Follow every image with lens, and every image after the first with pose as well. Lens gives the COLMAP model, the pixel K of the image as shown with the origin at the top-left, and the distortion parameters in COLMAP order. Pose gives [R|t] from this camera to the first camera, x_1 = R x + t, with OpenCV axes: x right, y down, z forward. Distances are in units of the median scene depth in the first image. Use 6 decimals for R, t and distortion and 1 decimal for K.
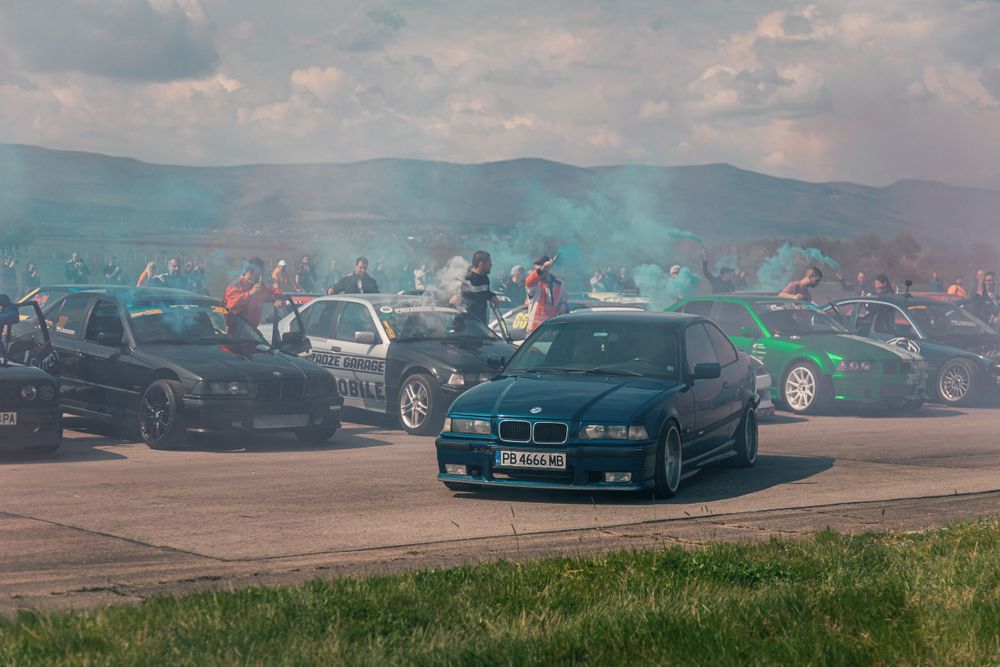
lens RADIAL K [[2033.3, 0, 500.0], [0, 2033.3, 333.5], [0, 0, 1]] dist [0.056675, -0.260103]
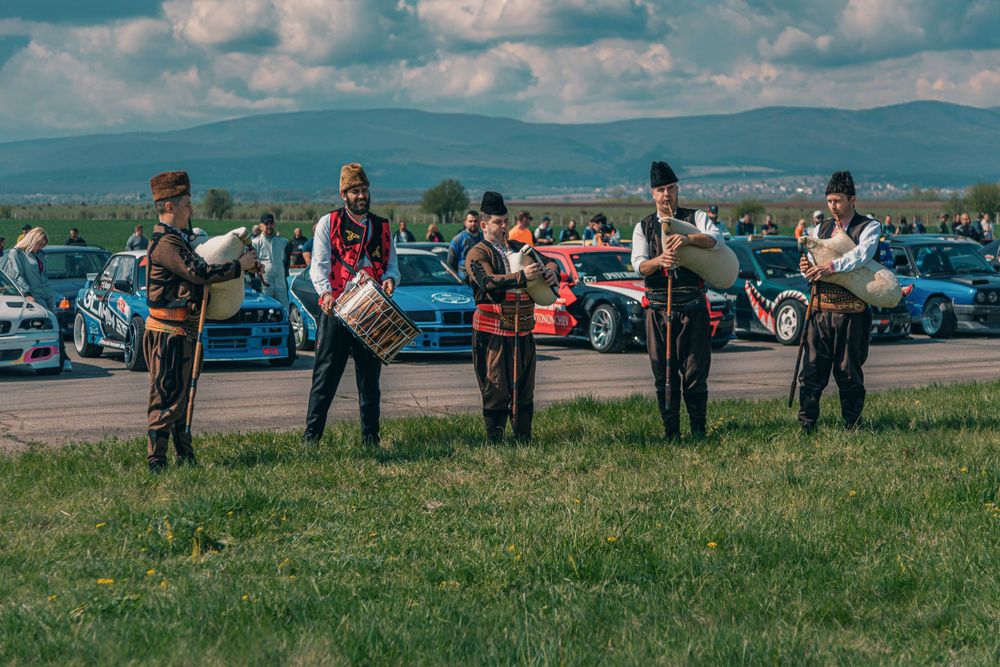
lens RADIAL K [[2085.9, 0, 500.0], [0, 2085.9, 333.5], [0, 0, 1]] dist [0.065176, -0.170674]
pose [[0.983841, -0.020166, -0.177907, -0.304569], [0.023759, 0.999554, 0.018088, 0.015829], [0.177462, -0.022023, 0.983881, -0.627701]]
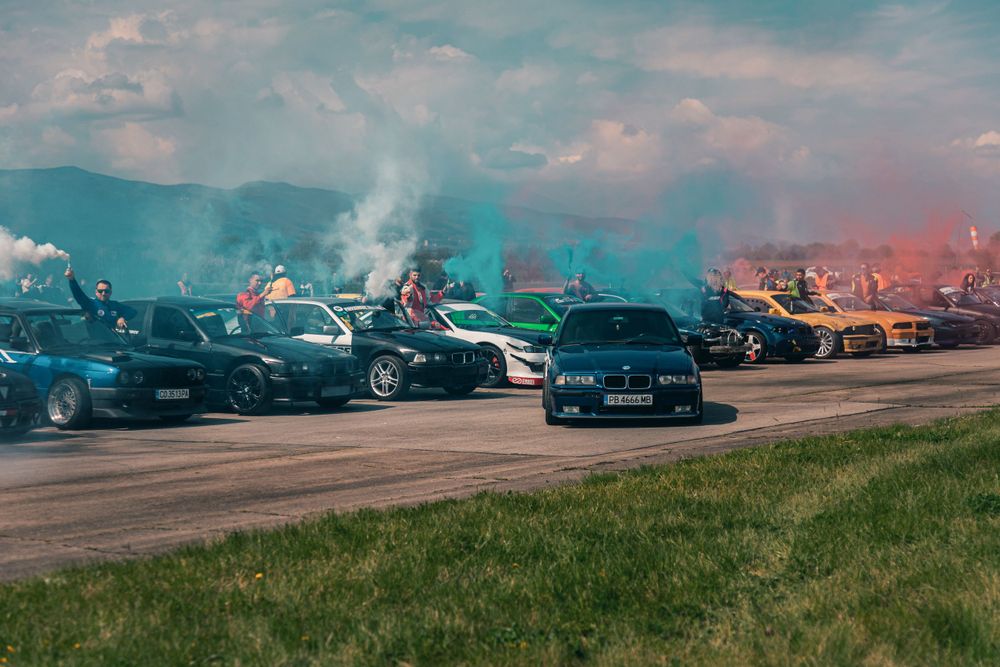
lens RADIAL K [[2033.3, 0, 500.0], [0, 2033.3, 333.5], [0, 0, 1]] dist [0.056675, -0.260103]
pose [[0.949877, -0.030960, 0.311088, -0.385423], [0.031293, 0.999503, 0.003923, 0.002456], [-0.311055, 0.006008, 0.950373, -0.293251]]
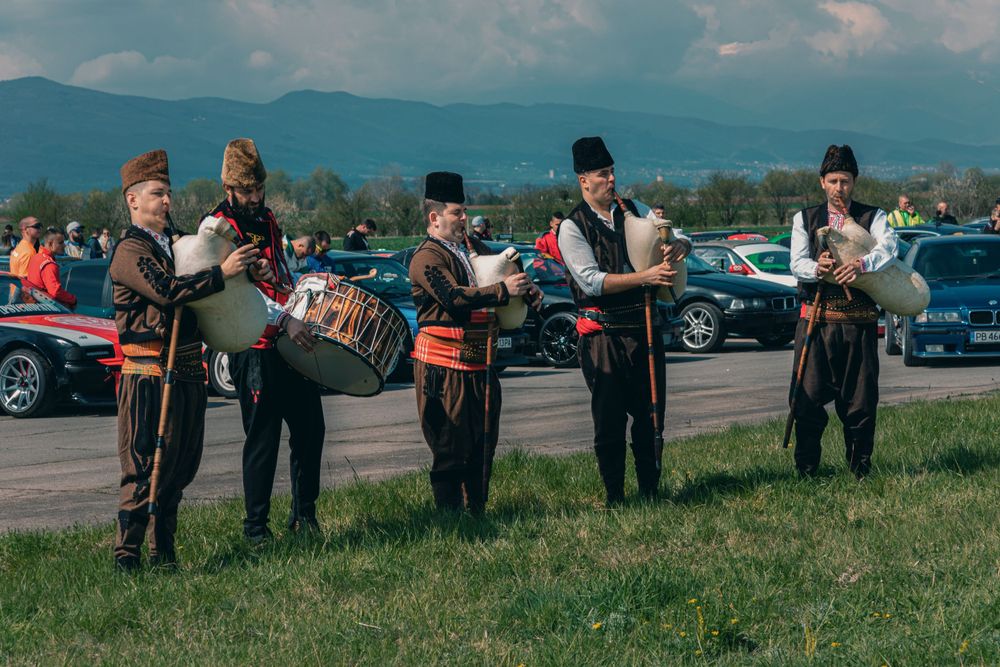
lens RADIAL K [[3007.1, 0, 500.0], [0, 3007.1, 333.5], [0, 0, 1]] dist [-0.045779, -0.143652]
pose [[0.963114, -0.054240, 0.263569, -0.618233], [0.053353, 0.998520, 0.010528, 0.013368], [-0.263750, 0.003922, 0.964583, -0.666926]]
